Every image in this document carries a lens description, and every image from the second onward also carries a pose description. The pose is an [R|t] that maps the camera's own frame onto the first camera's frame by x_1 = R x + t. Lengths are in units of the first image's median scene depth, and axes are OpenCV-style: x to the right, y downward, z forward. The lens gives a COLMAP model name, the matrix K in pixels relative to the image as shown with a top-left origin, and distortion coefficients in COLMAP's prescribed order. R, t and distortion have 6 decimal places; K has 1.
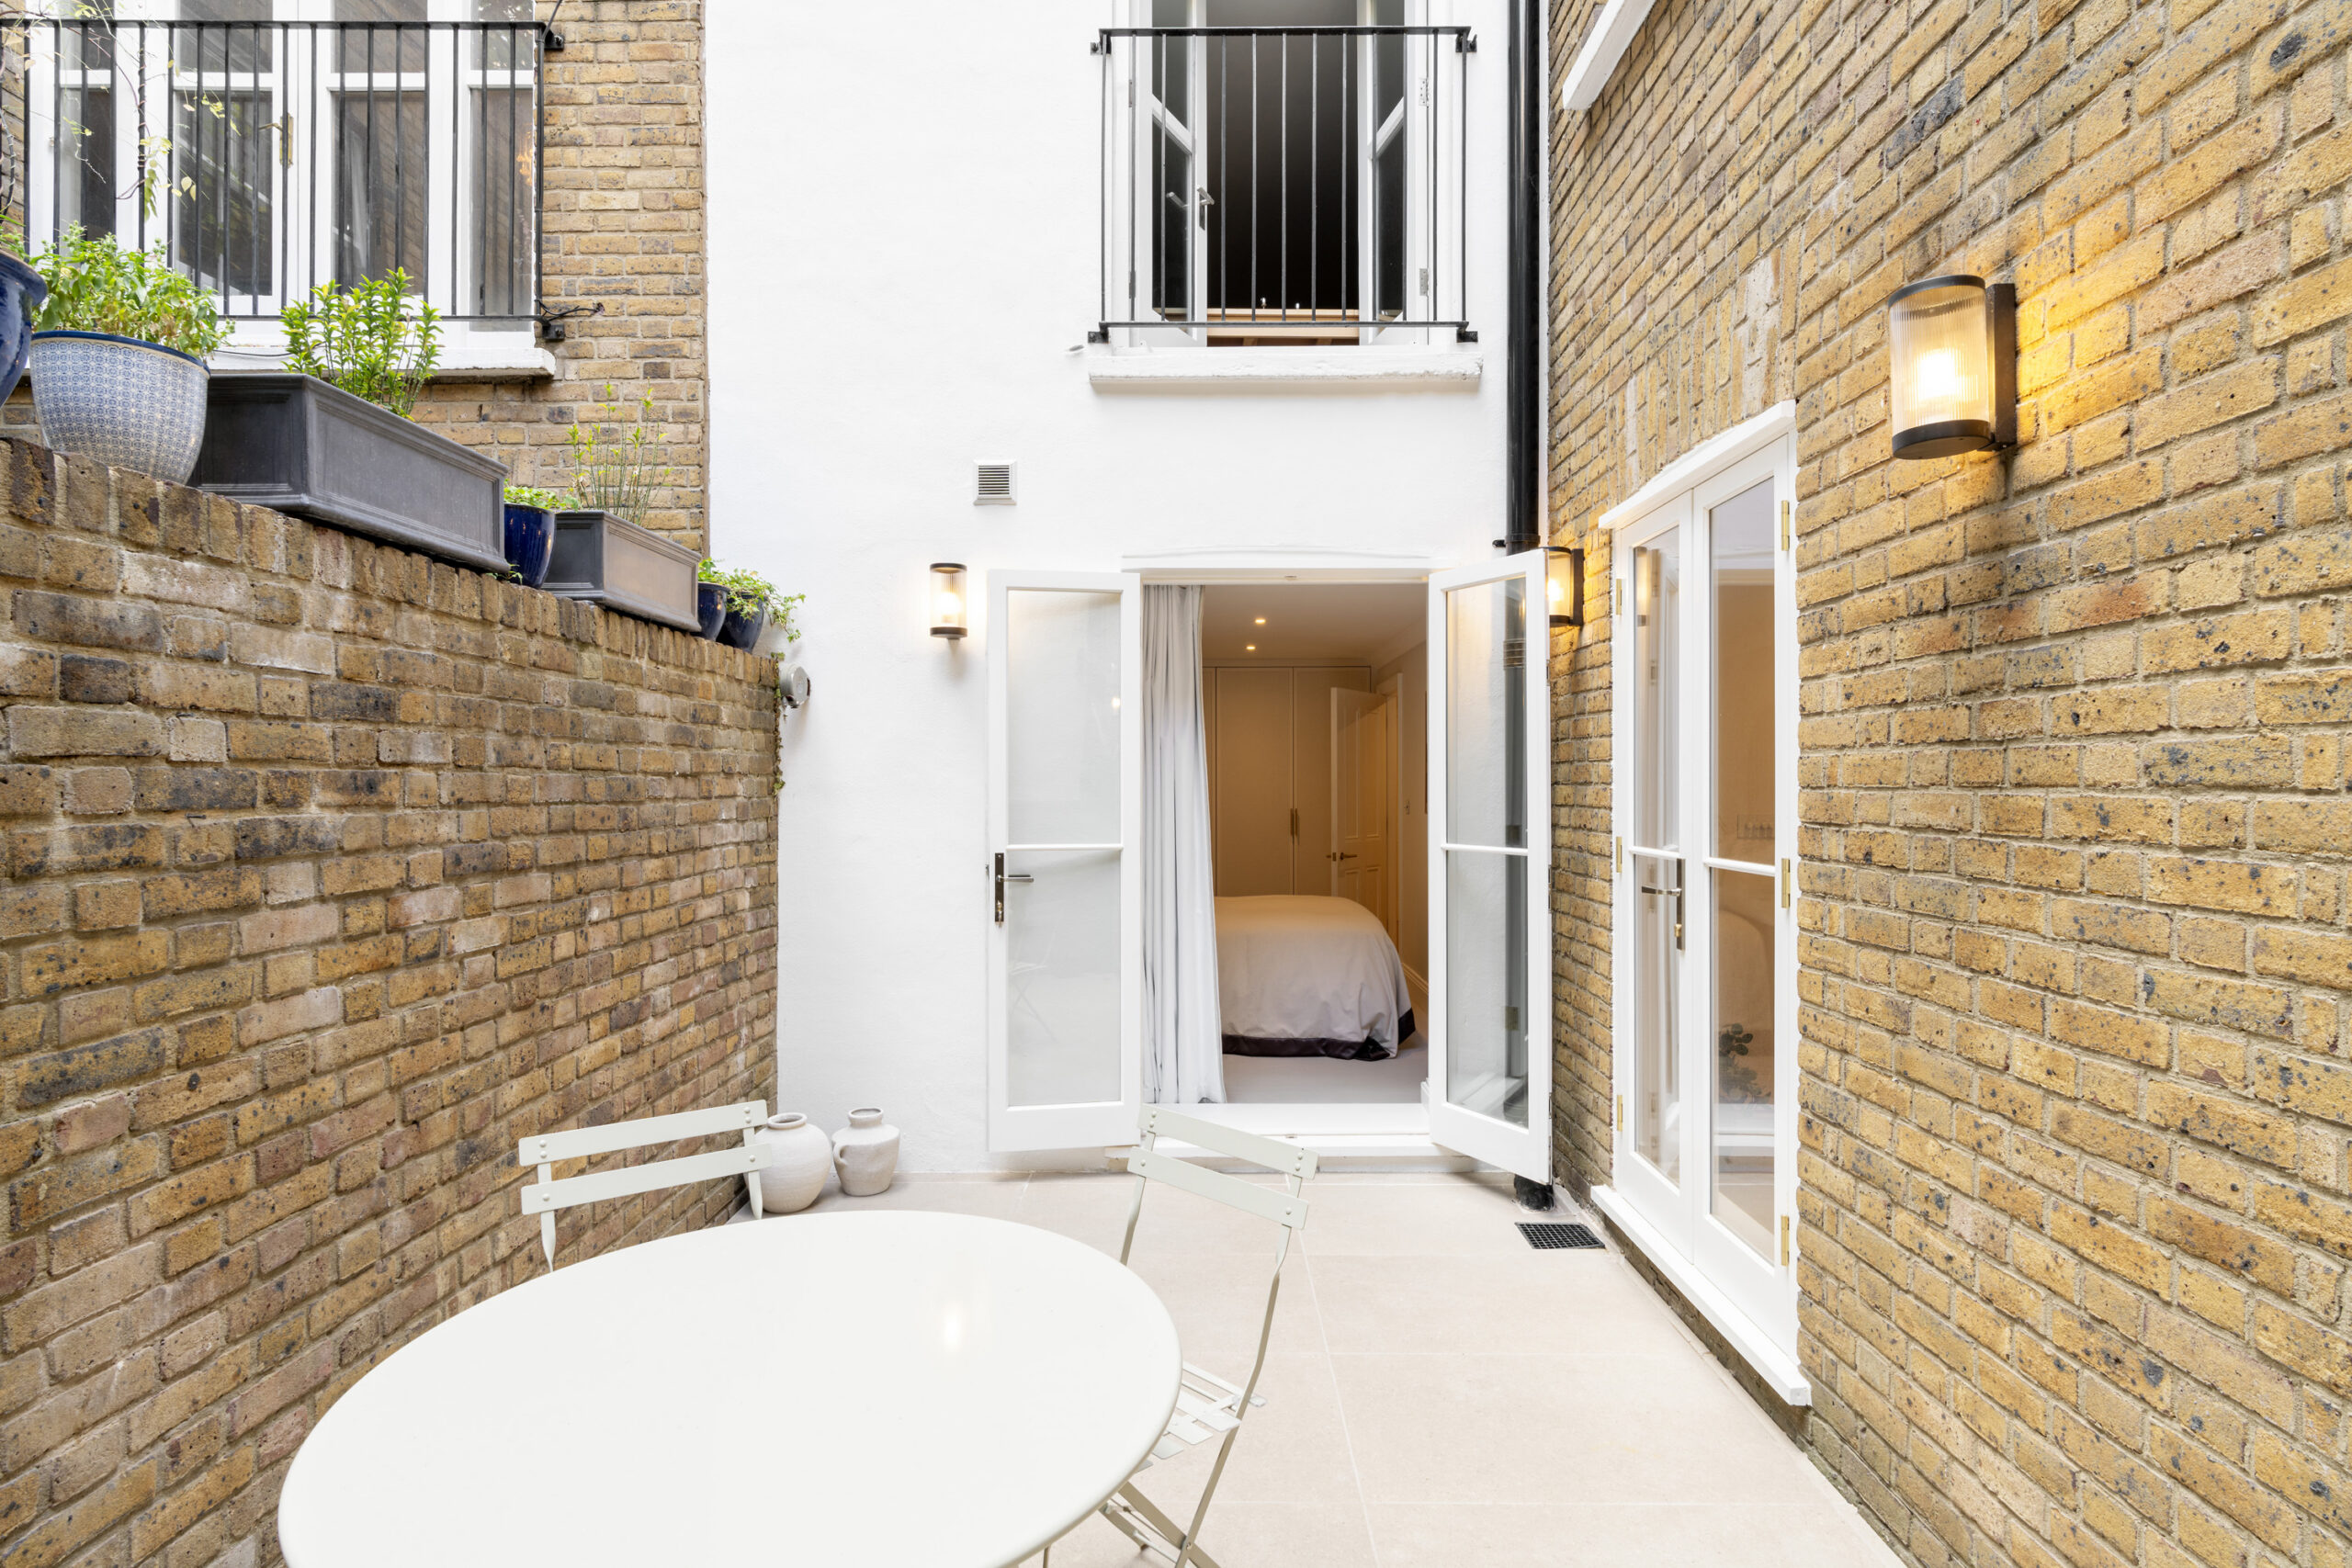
lens RADIAL K [[1129.3, 0, 1176.0], [0, 1129.3, 784.0], [0, 0, 1]] dist [-0.003074, -0.000258]
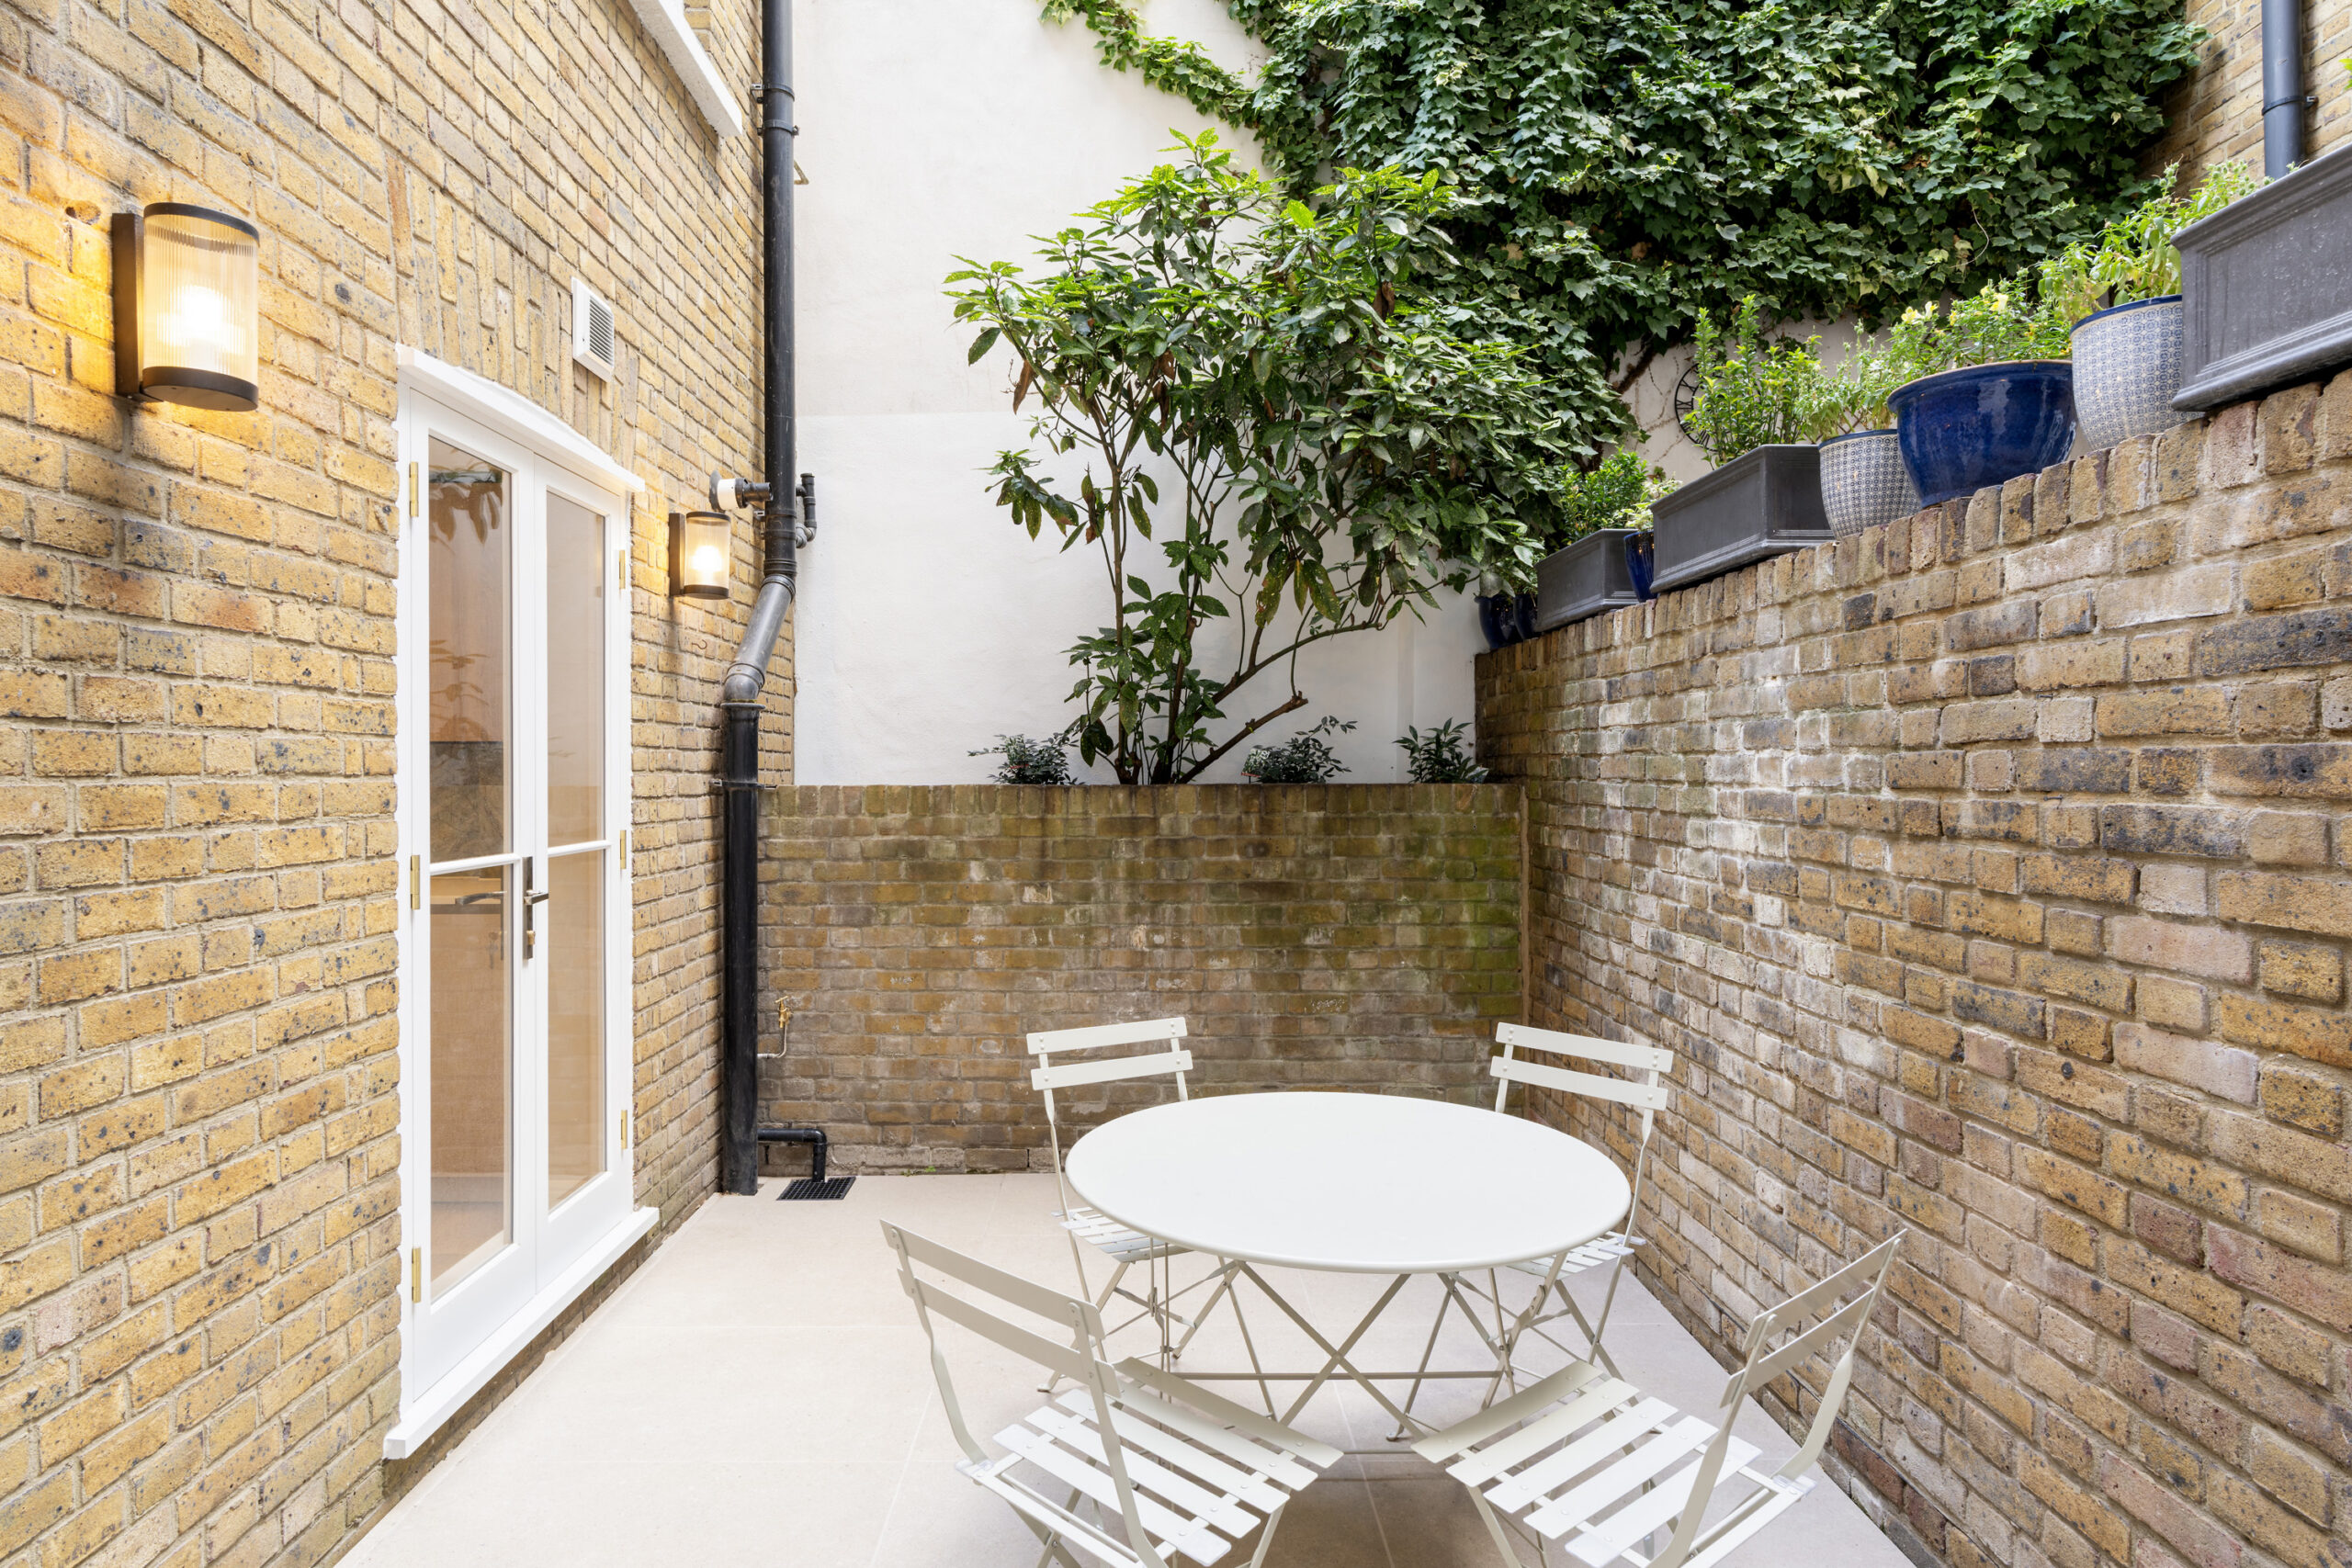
lens RADIAL K [[1170.6, 0, 1145.0], [0, 1170.6, 775.4], [0, 0, 1]] dist [-0.001368, -0.000038]
pose [[-0.999781, 0.003920, -0.020536, -0.054806], [0.003747, 0.999957, 0.008440, -0.002547], [0.020569, 0.008361, -0.999753, 2.012858]]
